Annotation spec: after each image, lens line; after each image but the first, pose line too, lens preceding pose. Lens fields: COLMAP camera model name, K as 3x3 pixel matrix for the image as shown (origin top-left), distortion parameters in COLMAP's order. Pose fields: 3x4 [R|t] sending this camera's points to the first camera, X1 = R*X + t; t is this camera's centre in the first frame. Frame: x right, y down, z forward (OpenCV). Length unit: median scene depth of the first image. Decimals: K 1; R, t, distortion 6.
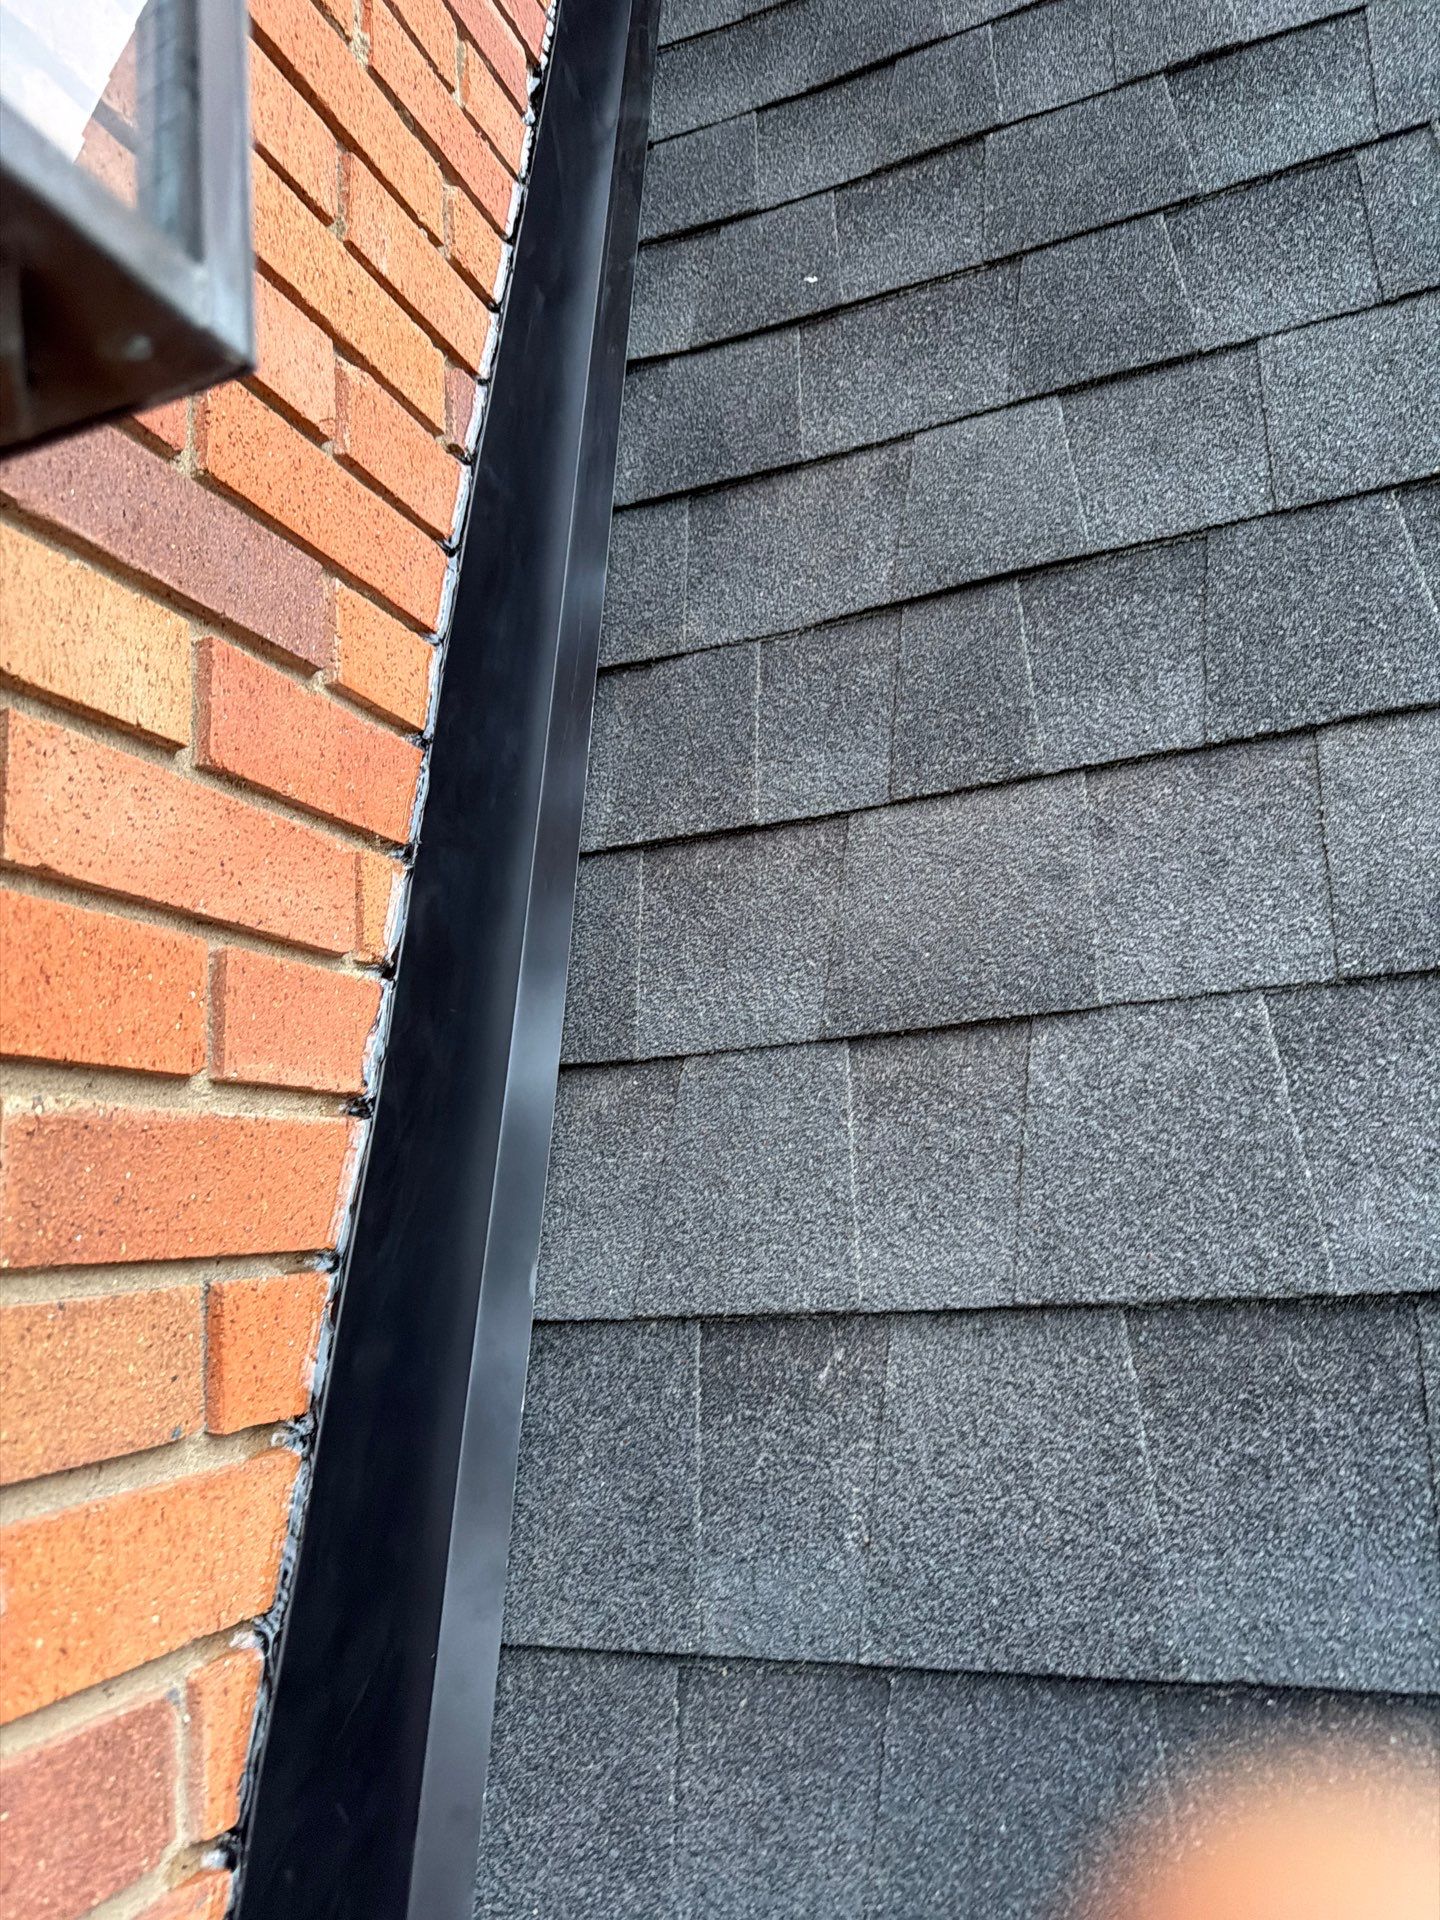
lens RADIAL K [[1332.8, 0, 697.5], [0, 1332.8, 972.6], [0, 0, 1]] dist [0.001544, -0.020455]
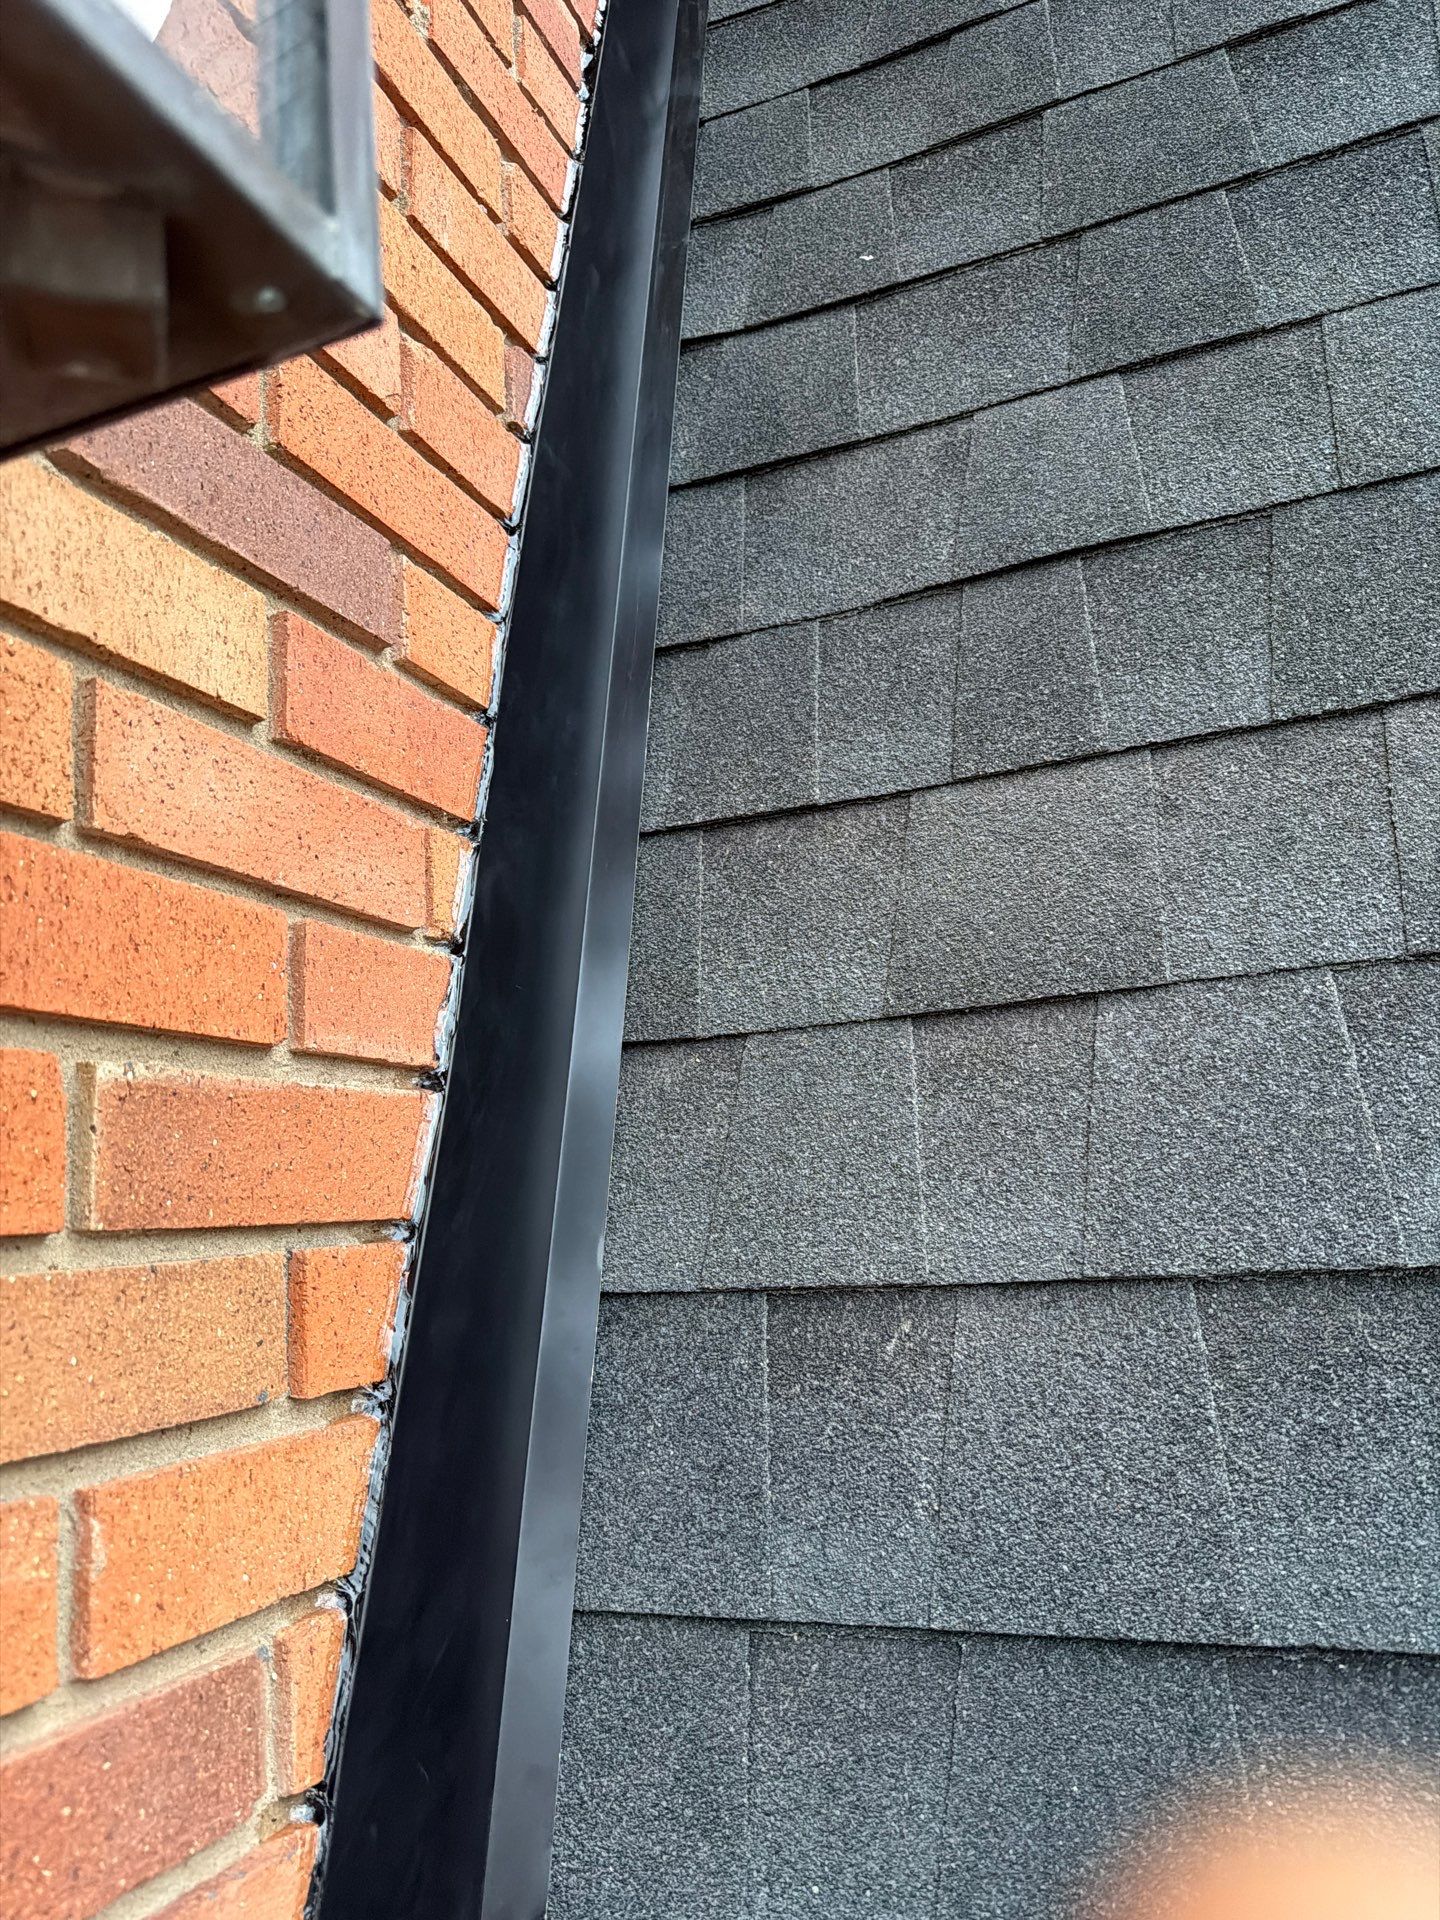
lens RADIAL K [[1332.0, 0, 714.6], [0, 1332.0, 988.7], [0, 0, 1]] dist [0.002266, -0.021334]
pose [[0.999973, 0.002146, -0.007031, -0.031658], [-0.002027, 0.999855, 0.016899, 0.013613], [0.007066, -0.016884, 0.999832, -0.004425]]
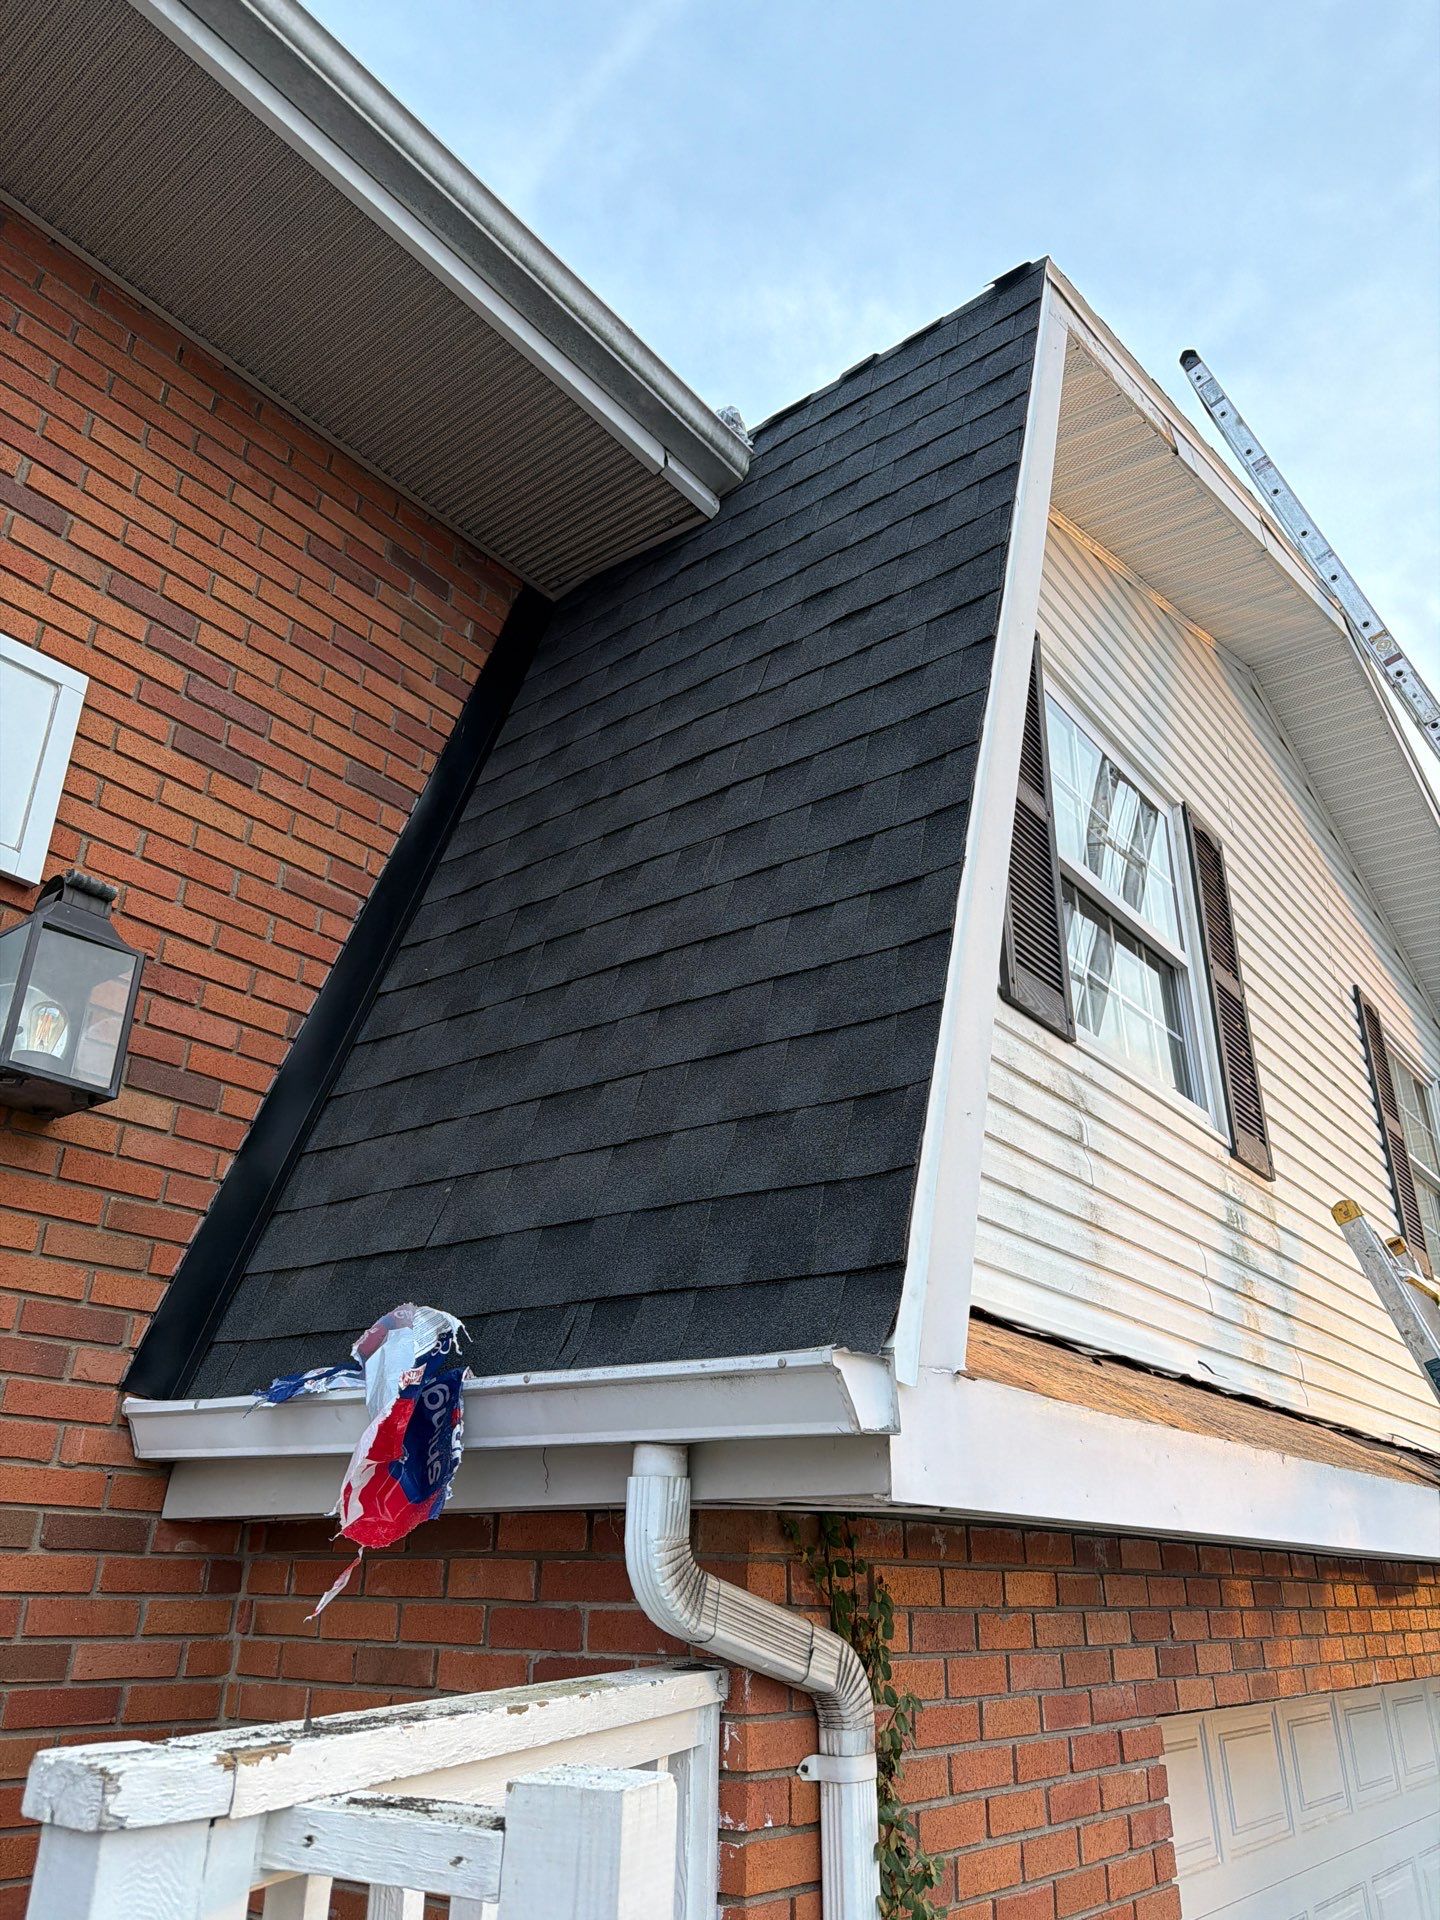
lens RADIAL K [[1350.3, 0, 728.1], [0, 1350.3, 975.4], [0, 0, 1]] dist [0.001517, -0.052641]
pose [[0.951357, -0.038109, -0.305725, 2.587774], [-0.031498, 0.975090, -0.219563, 0.243039], [0.306477, 0.218512, 0.926458, -2.548022]]
